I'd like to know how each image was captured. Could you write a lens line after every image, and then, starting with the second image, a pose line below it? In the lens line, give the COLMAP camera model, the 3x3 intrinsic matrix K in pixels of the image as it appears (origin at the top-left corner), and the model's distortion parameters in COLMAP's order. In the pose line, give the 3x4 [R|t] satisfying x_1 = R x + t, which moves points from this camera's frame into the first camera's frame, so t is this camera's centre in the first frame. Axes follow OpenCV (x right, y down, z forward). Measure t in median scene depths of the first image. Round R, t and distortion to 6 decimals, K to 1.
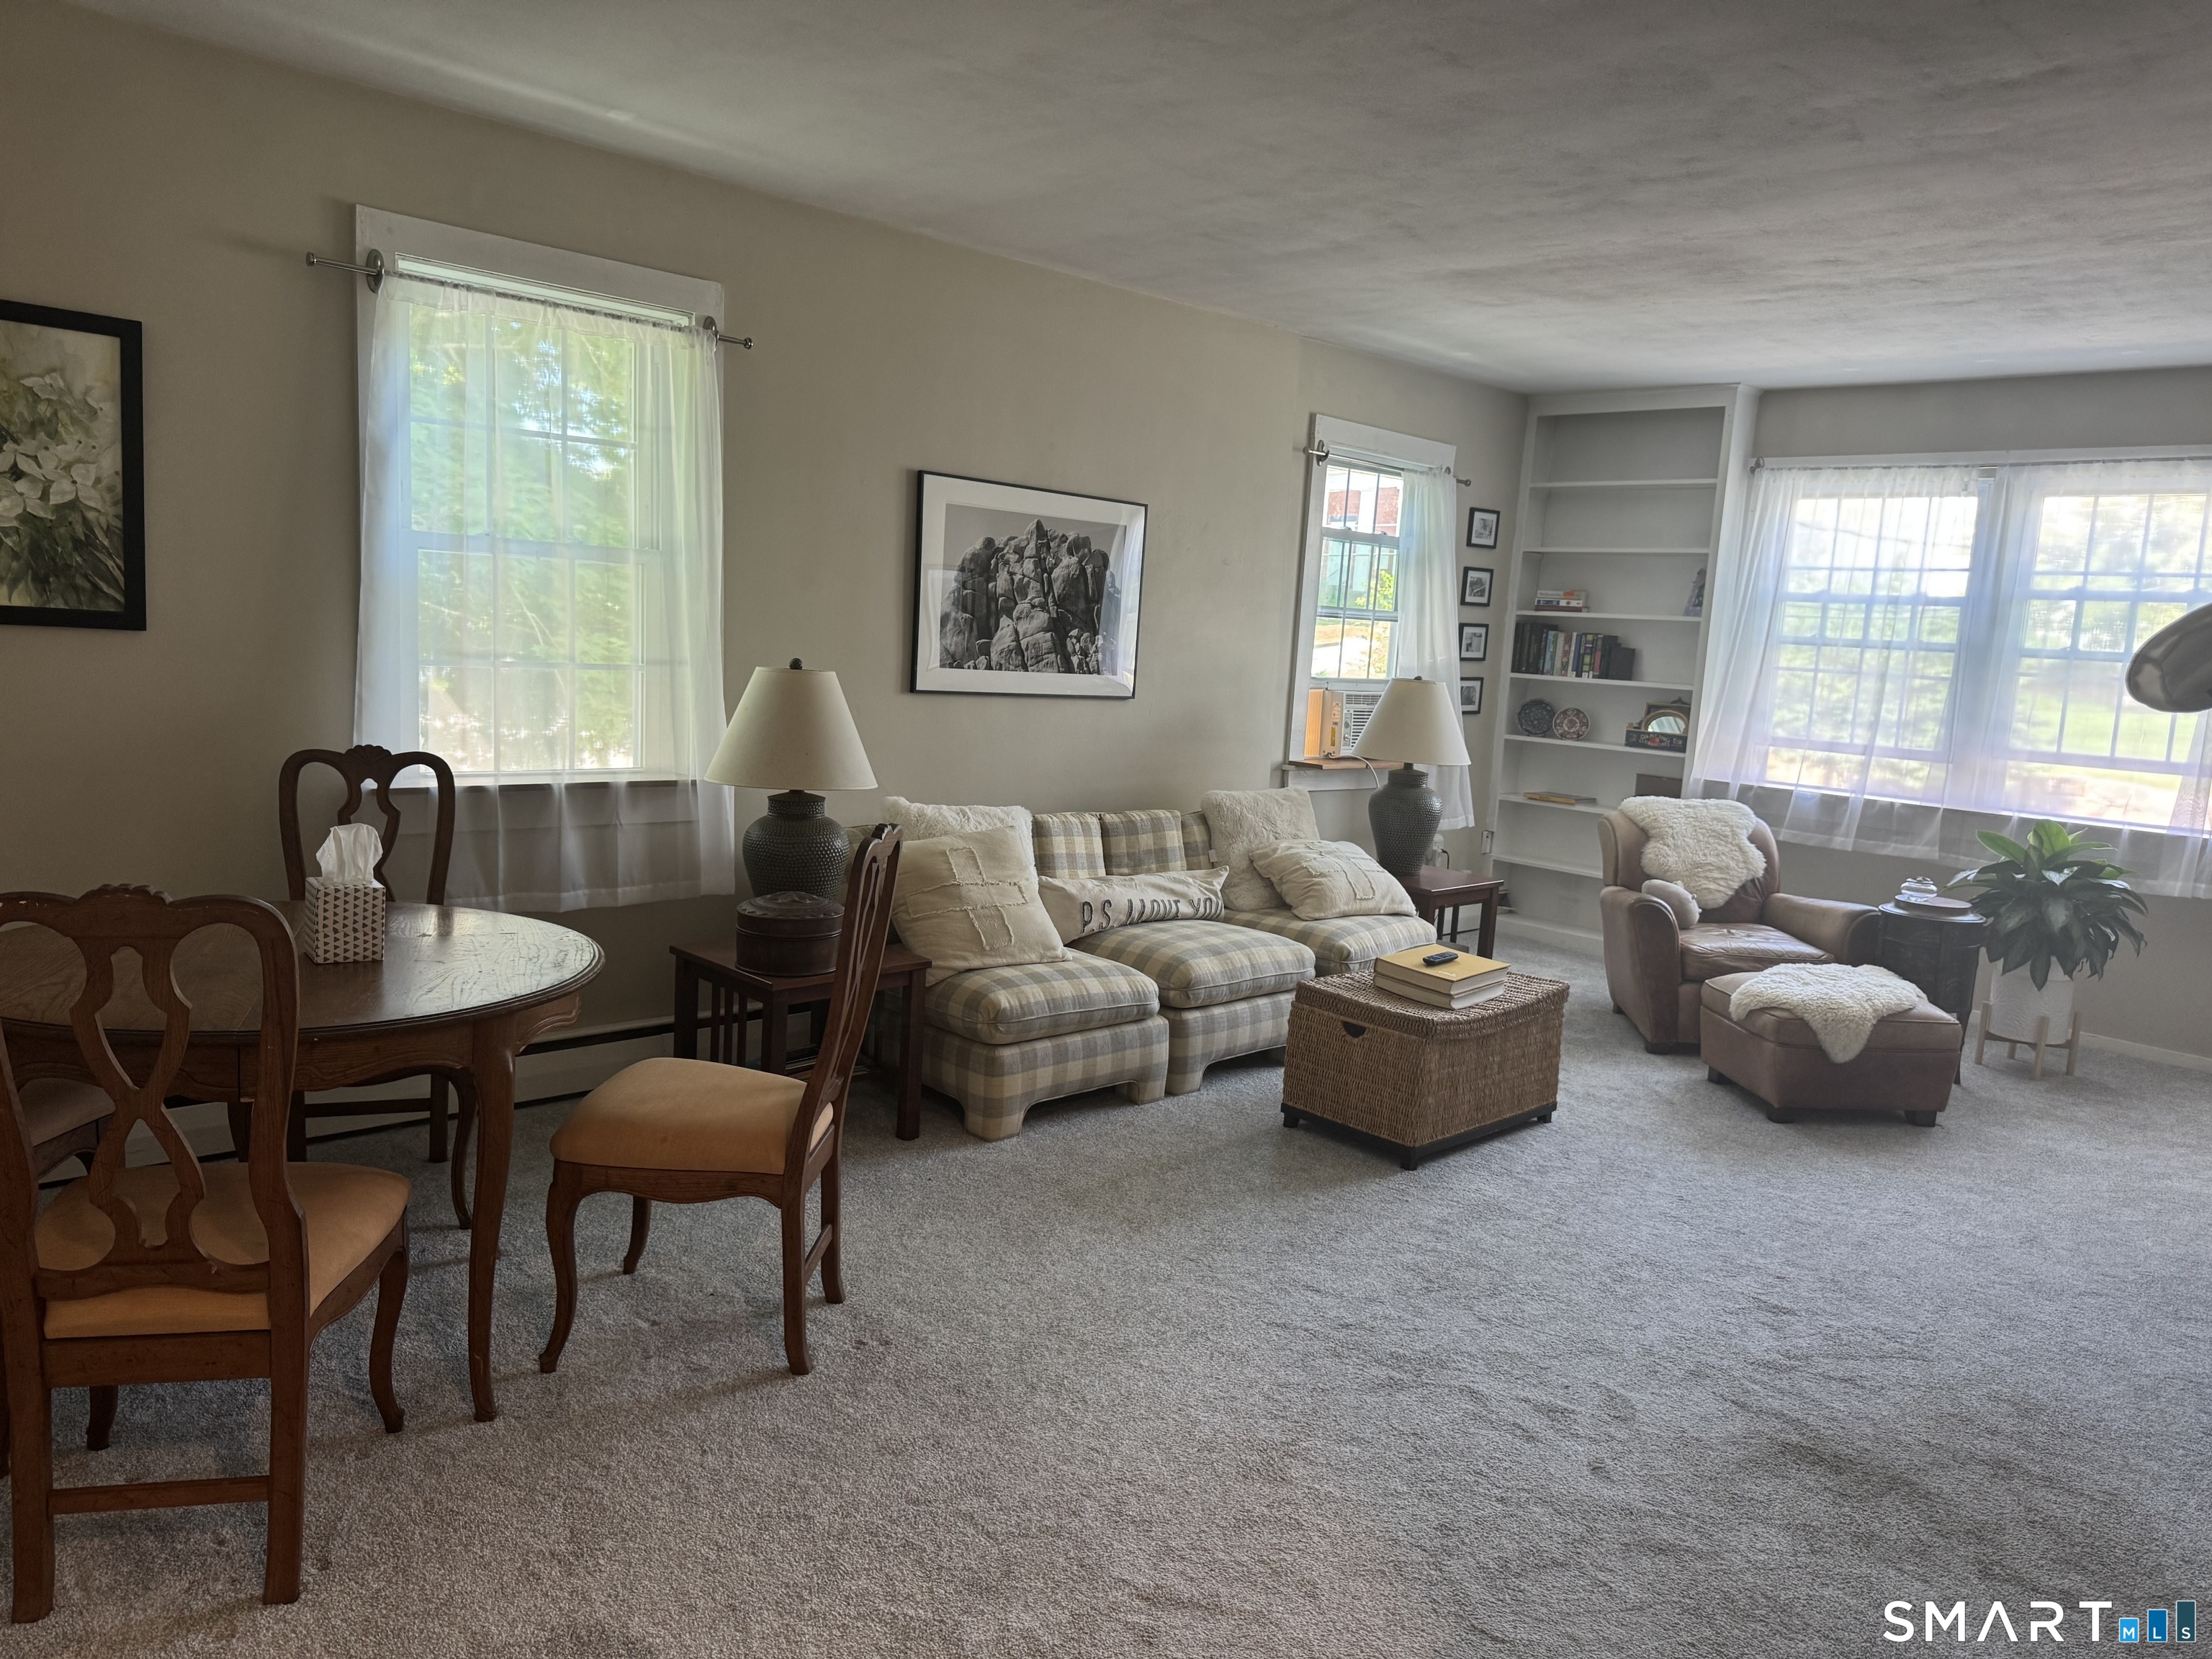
lens RADIAL K [[1513.7, 0, 1106.0], [0, 1513.7, 829.5], [0, 0, 1]] dist [0.045640, -0.072109]
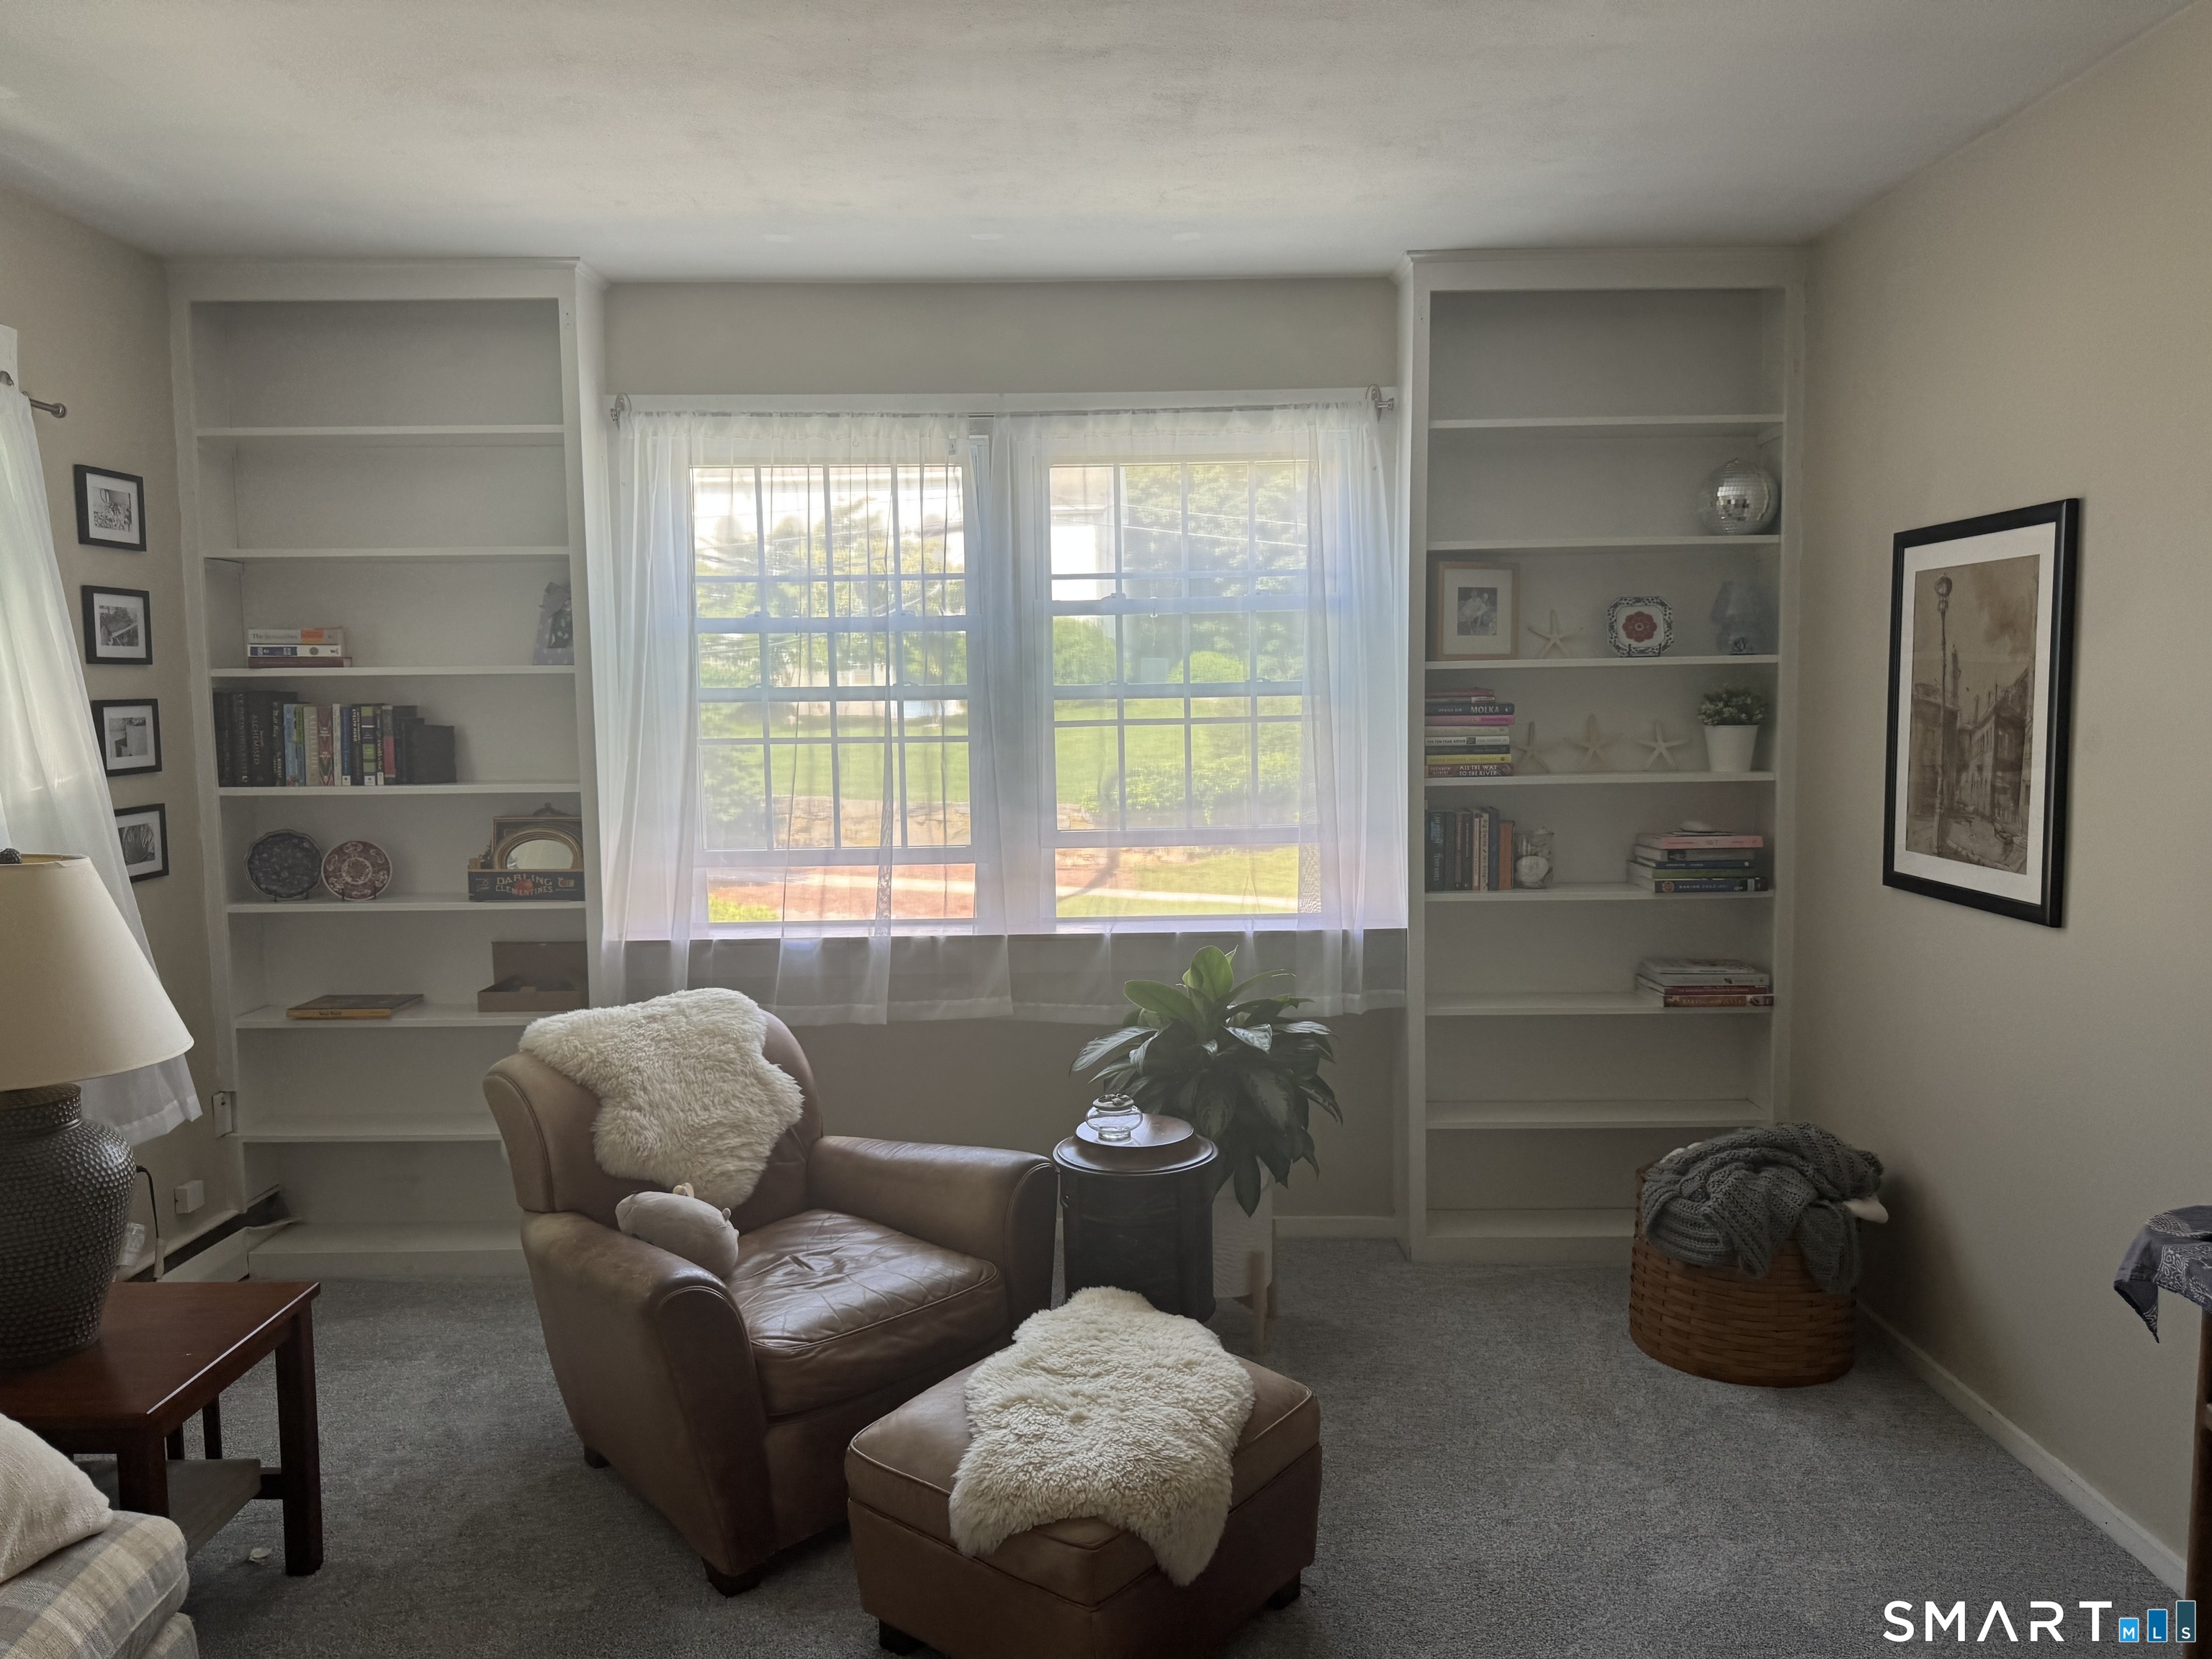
lens RADIAL K [[1513.7, 0, 1106.0], [0, 1513.7, 829.5], [0, 0, 1]] dist [0.045640, -0.072109]
pose [[0.682442, -0.130254, 0.719240, 0.107812], [0.151833, 0.987793, 0.034824, -0.068703], [-0.714996, 0.085439, 0.693888, 0.470060]]
